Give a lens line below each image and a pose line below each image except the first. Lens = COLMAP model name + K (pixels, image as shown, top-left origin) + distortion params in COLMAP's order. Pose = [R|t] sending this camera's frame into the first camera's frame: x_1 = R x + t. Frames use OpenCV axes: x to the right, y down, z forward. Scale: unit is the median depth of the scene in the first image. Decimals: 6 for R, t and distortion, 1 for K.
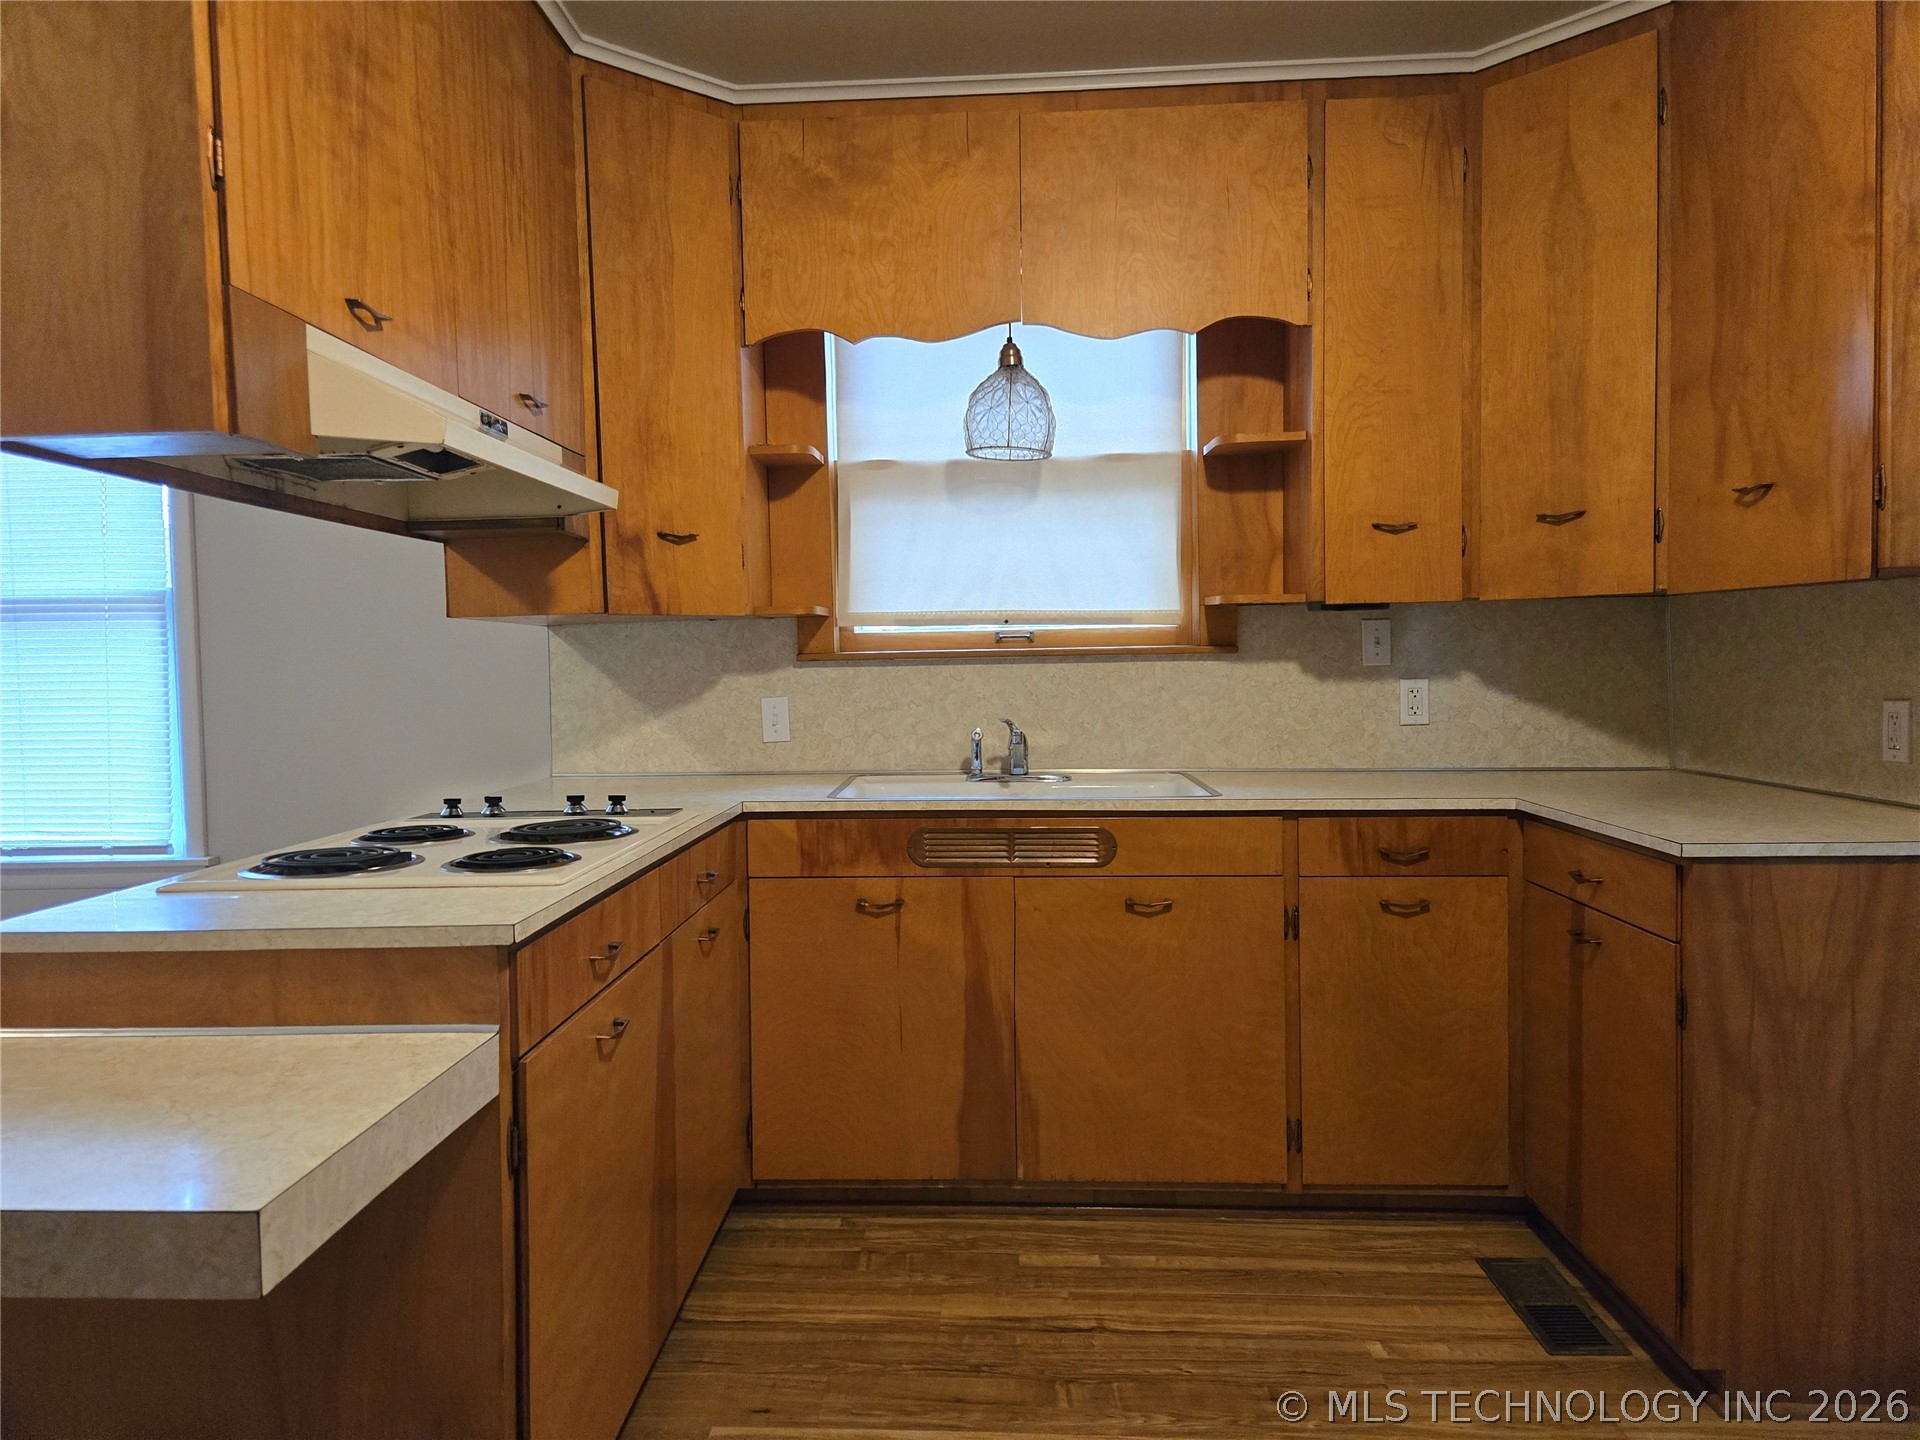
lens RADIAL K [[1274.4, 0, 960.0], [0, 1274.4, 720.0], [0, 0, 1]] dist [0.023353, -0.004993]
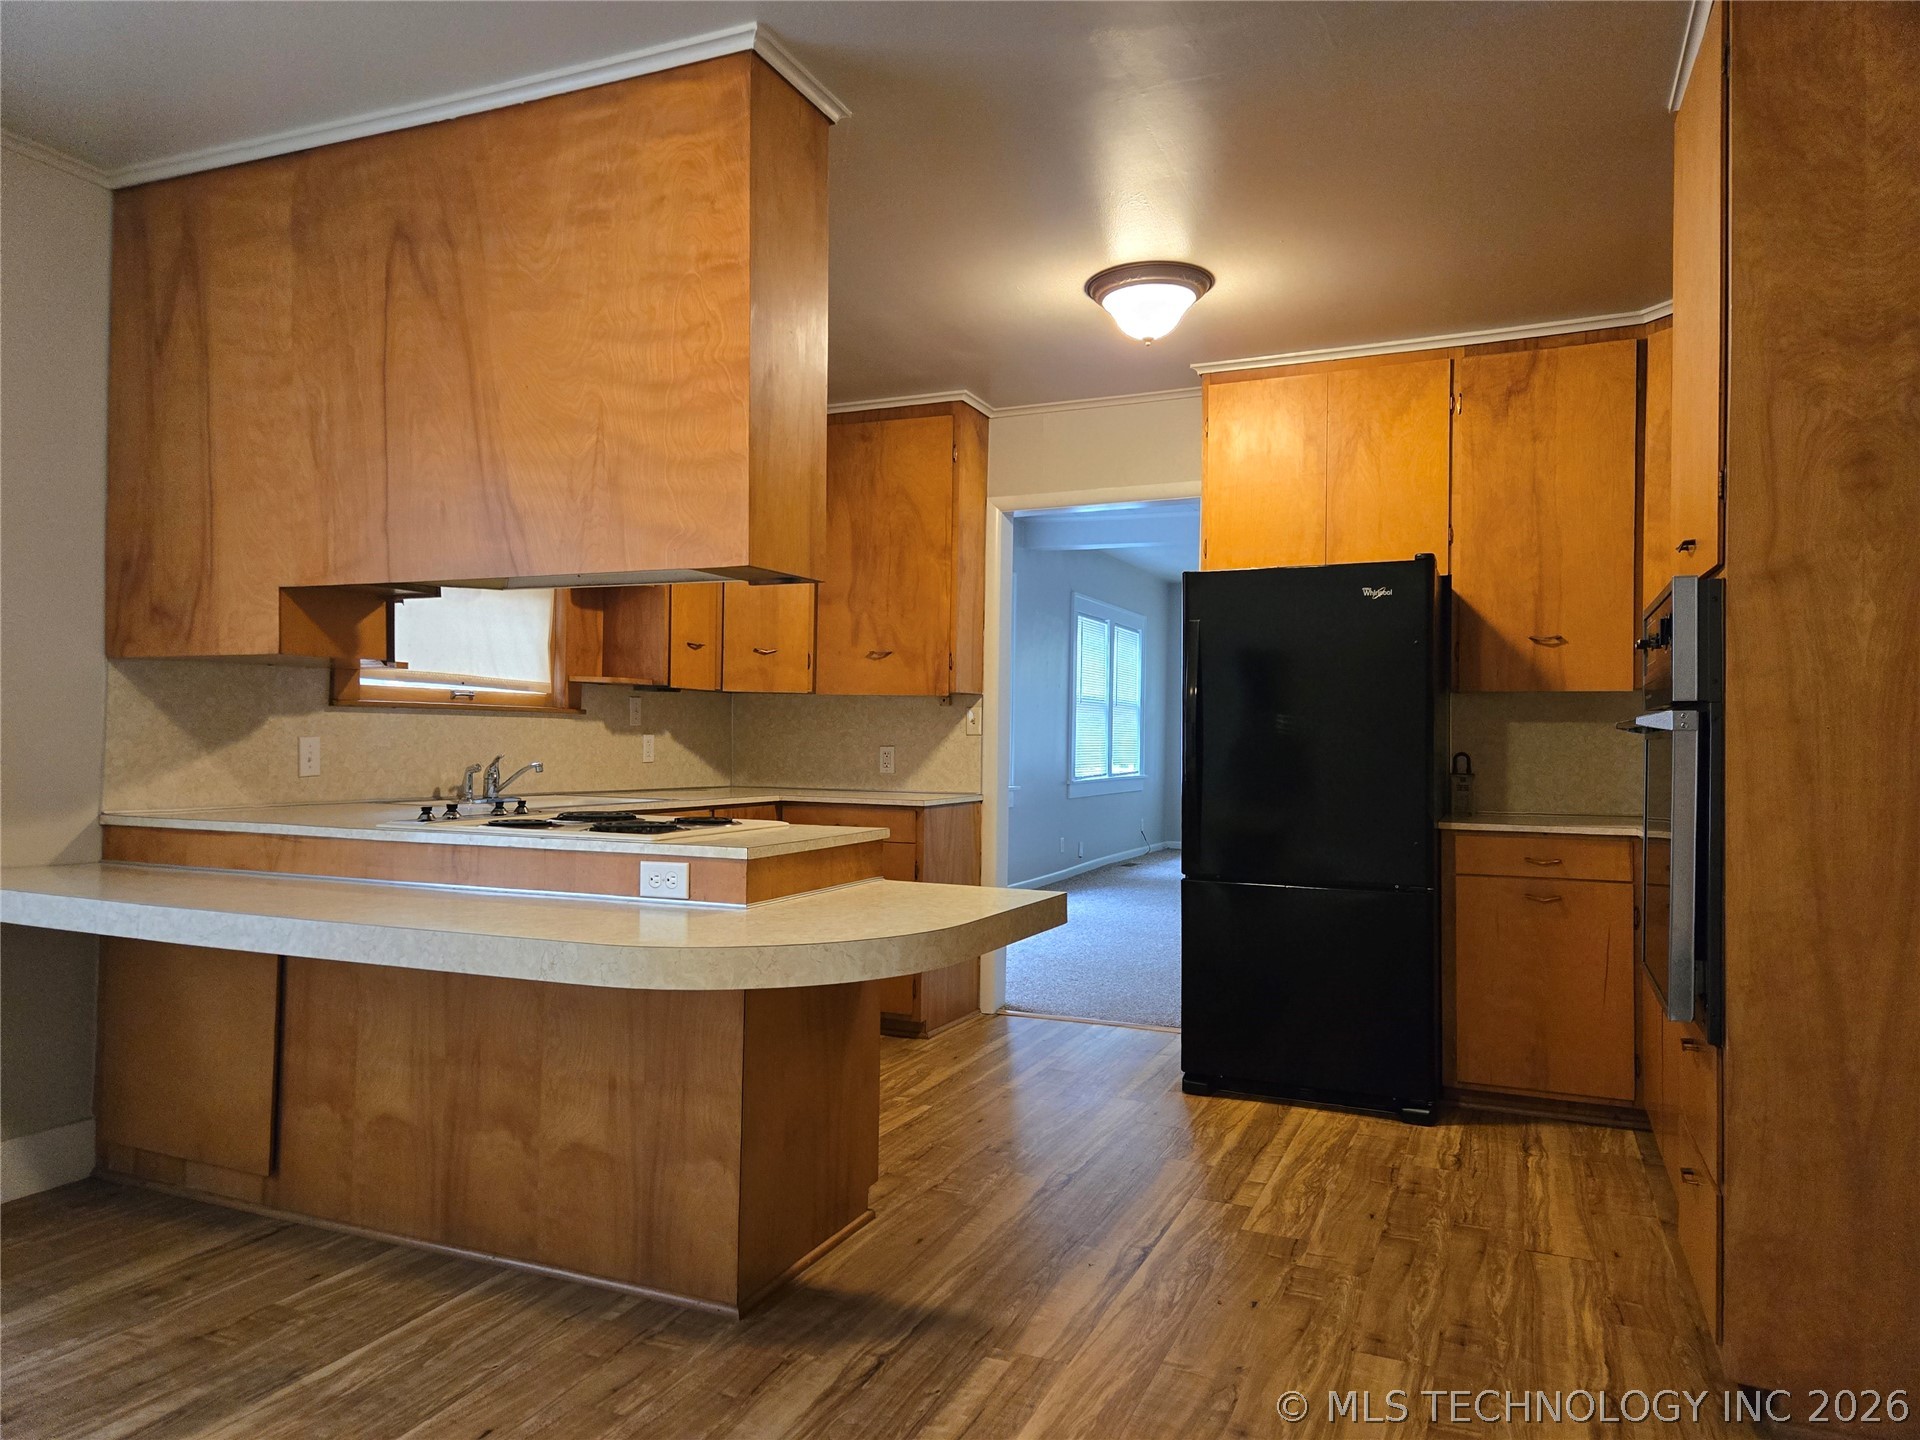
lens RADIAL K [[1274.4, 0, 960.0], [0, 1274.4, 720.0], [0, 0, 1]] dist [0.023353, -0.004993]
pose [[0.343794, 0.035773, 0.938363, -1.036376], [0.025257, 0.998560, -0.047322, 0.036683], [-0.938705, 0.039970, 0.342396, 0.063994]]
